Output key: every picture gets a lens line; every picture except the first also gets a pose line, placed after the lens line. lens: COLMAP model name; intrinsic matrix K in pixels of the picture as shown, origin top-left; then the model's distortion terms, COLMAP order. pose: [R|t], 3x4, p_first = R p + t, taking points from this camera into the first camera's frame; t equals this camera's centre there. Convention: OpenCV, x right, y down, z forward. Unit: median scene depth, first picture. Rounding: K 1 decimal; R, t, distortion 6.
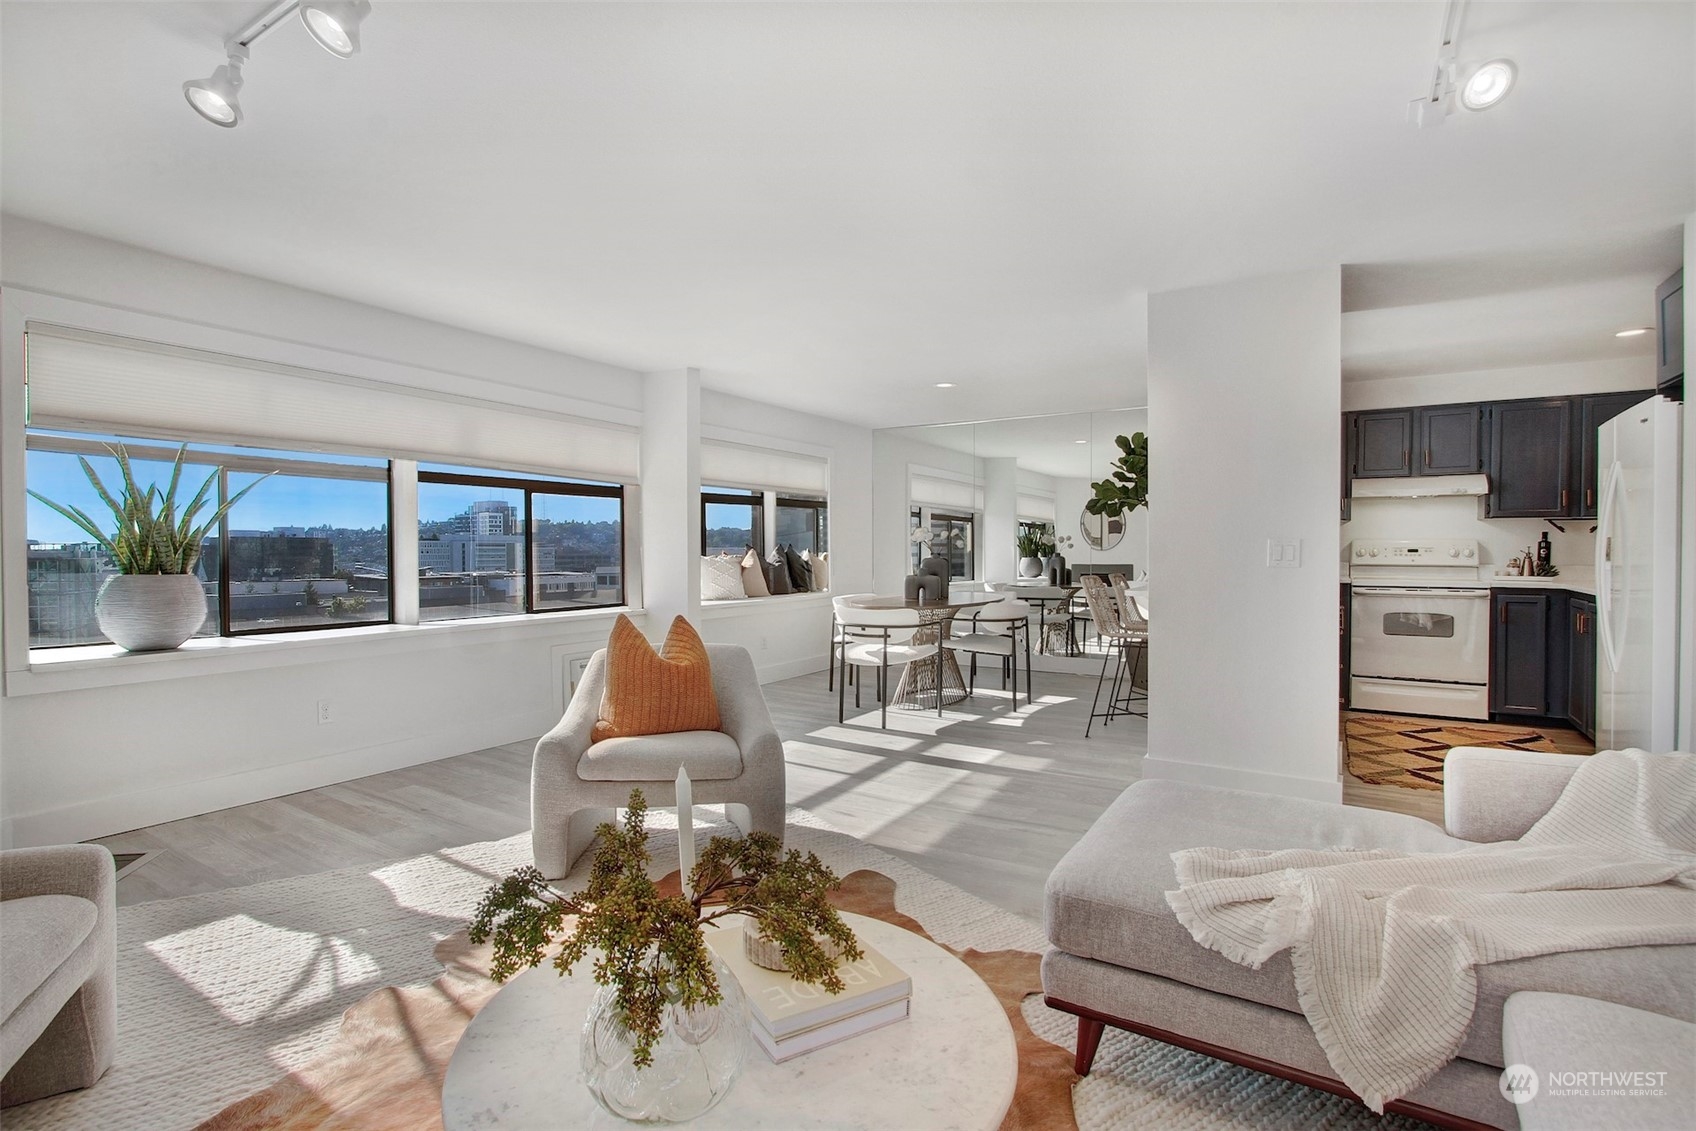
lens RADIAL K [[803.8, 0, 844.8], [0, 803.8, 568.0], [0, 0, 1]] dist [-0.009845, 0.001238]
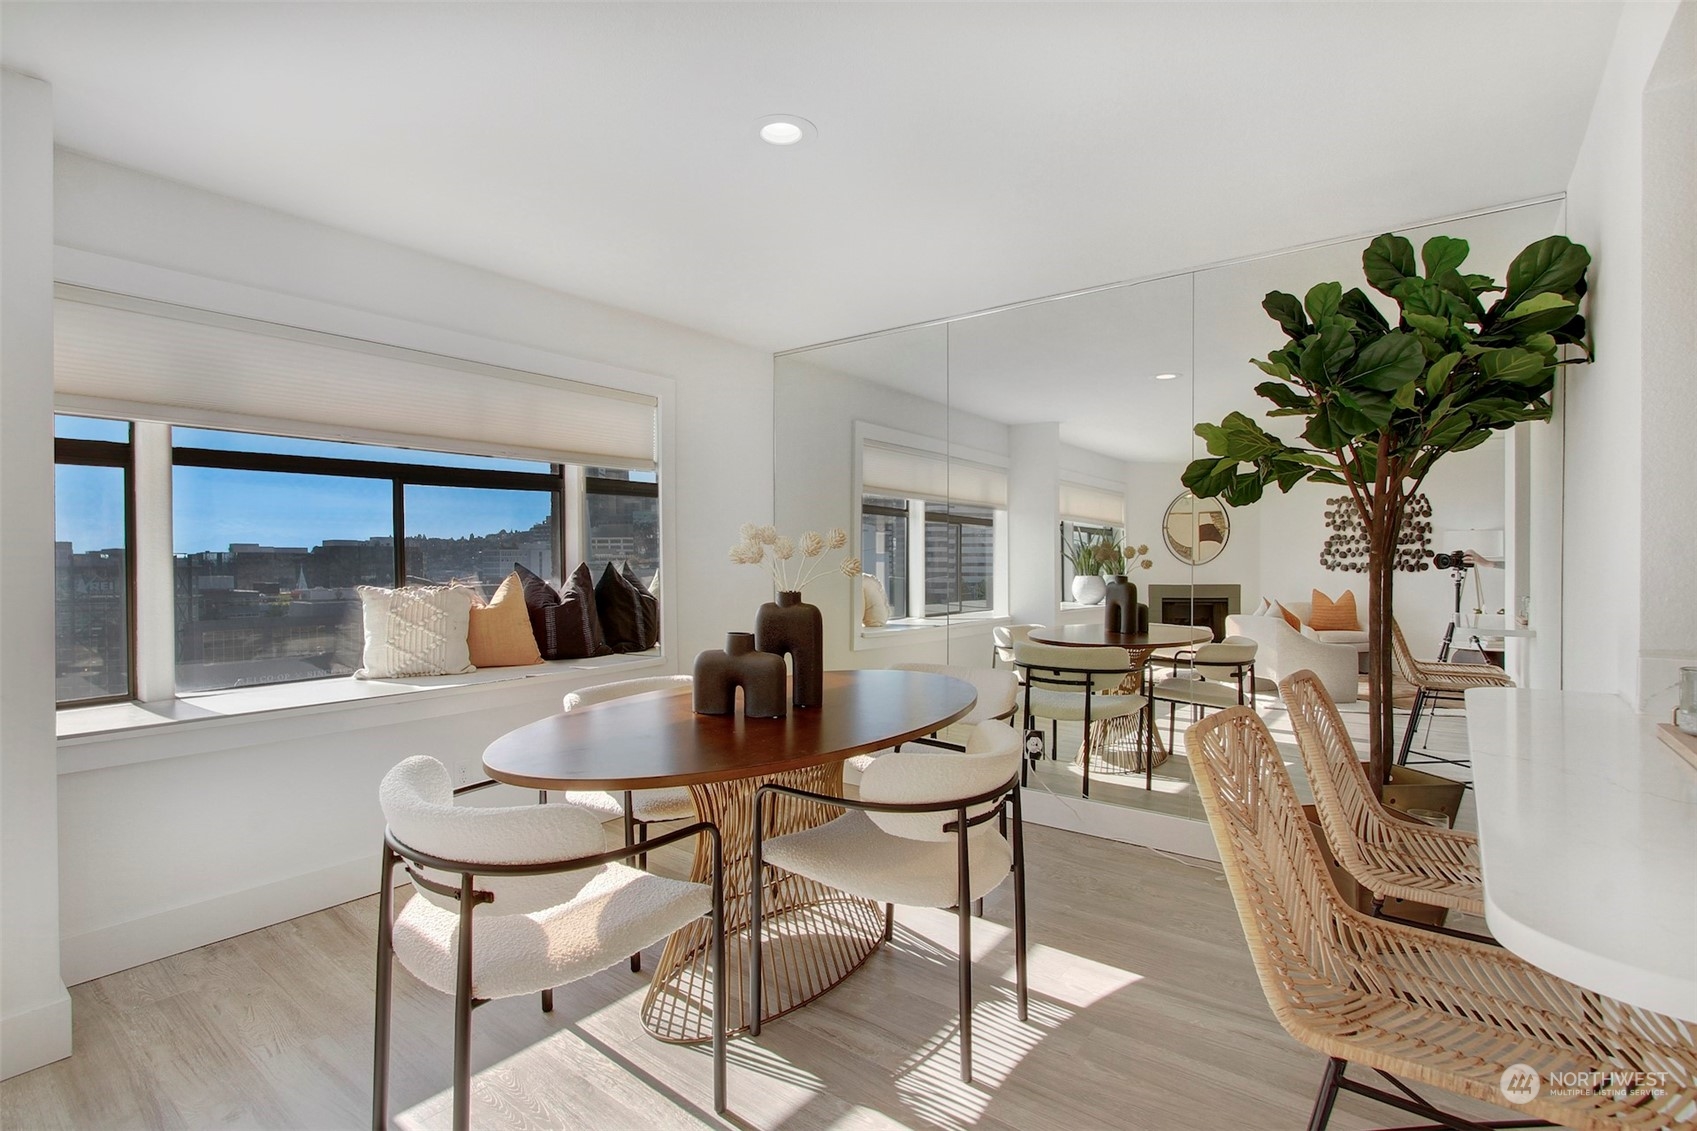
lens RADIAL K [[804.3, 0, 826.5], [0, 804.3, 577.5], [0, 0, 1]] dist [-0.009845, 0.001238]
pose [[0.994280, 0.001998, -0.106784, 0.189018], [-0.001930, 0.999998, 0.000738, -0.027607], [0.106786, -0.000527, 0.994282, 0.666214]]
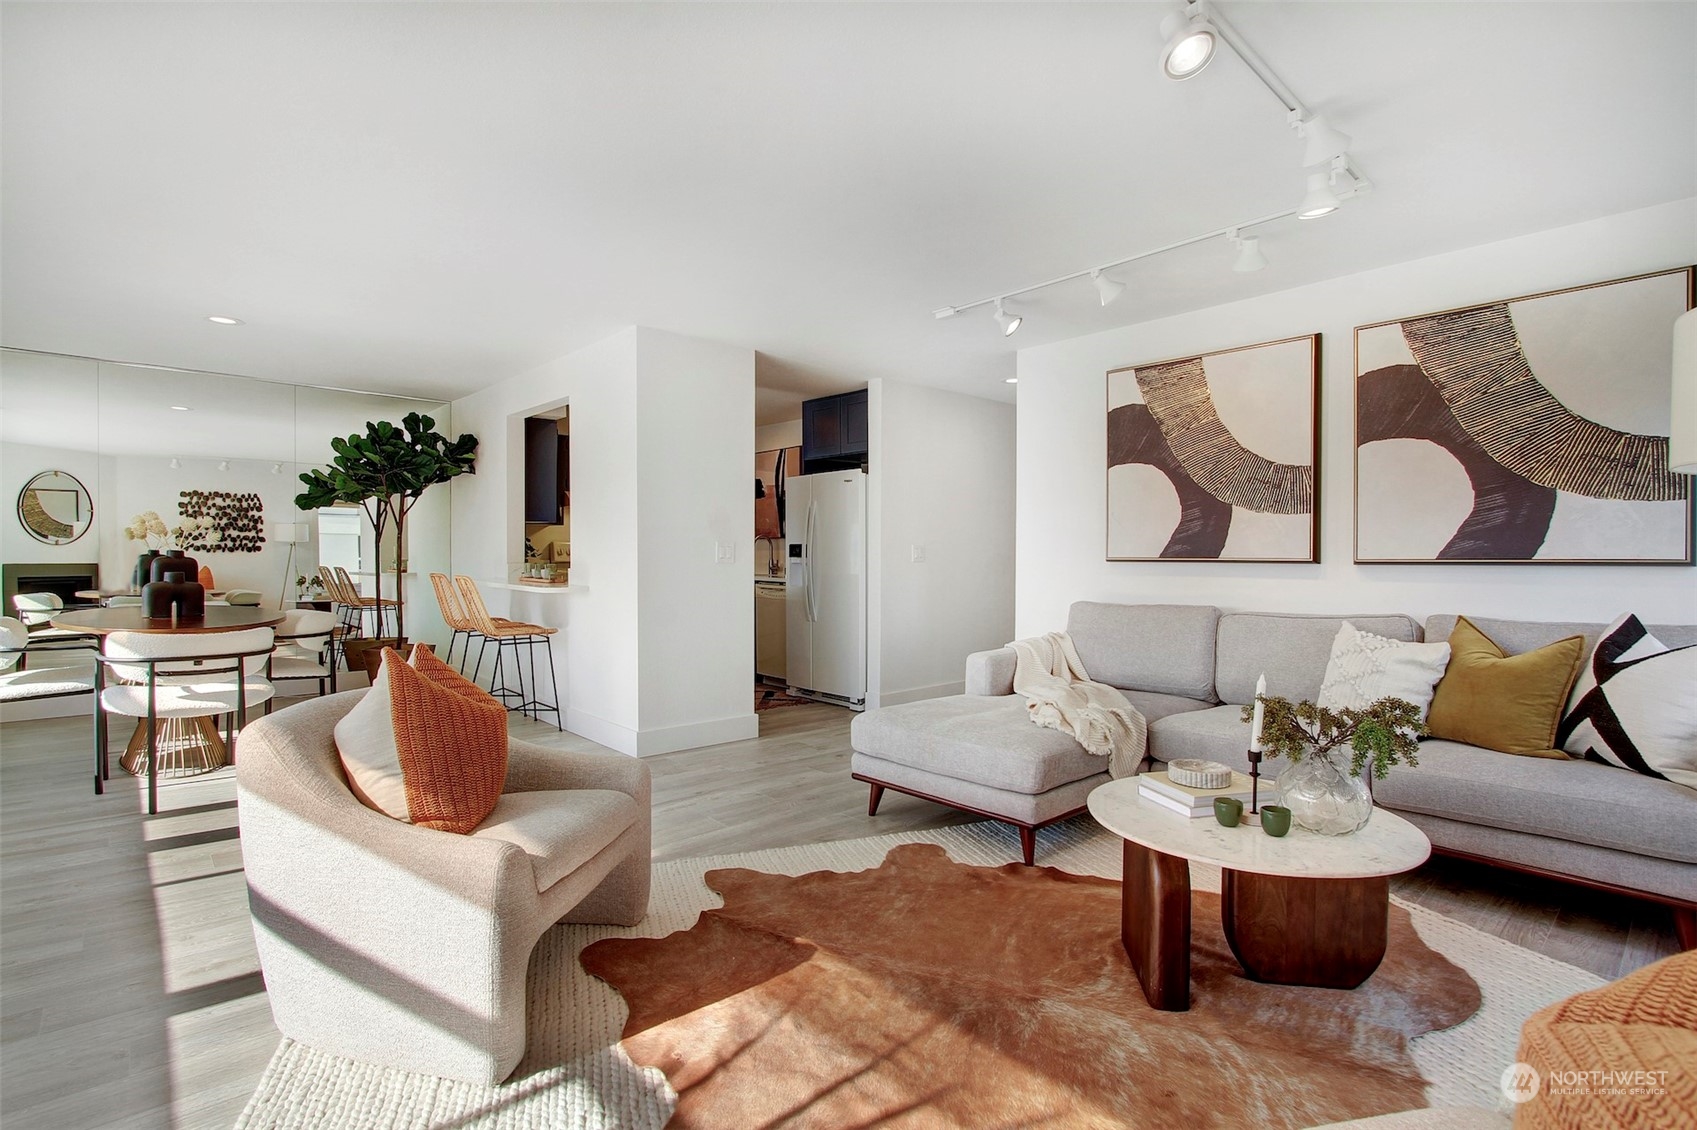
lens RADIAL K [[804.3, 0, 842.4], [0, 804.3, 579.2], [0, 0, 1]] dist [-0.009845, 0.001238]
pose [[0.275121, -0.027450, 0.961018, -0.424048], [0.011575, 0.999614, 0.025239, -0.003402], [-0.961340, 0.004180, 0.275332, 0.279377]]
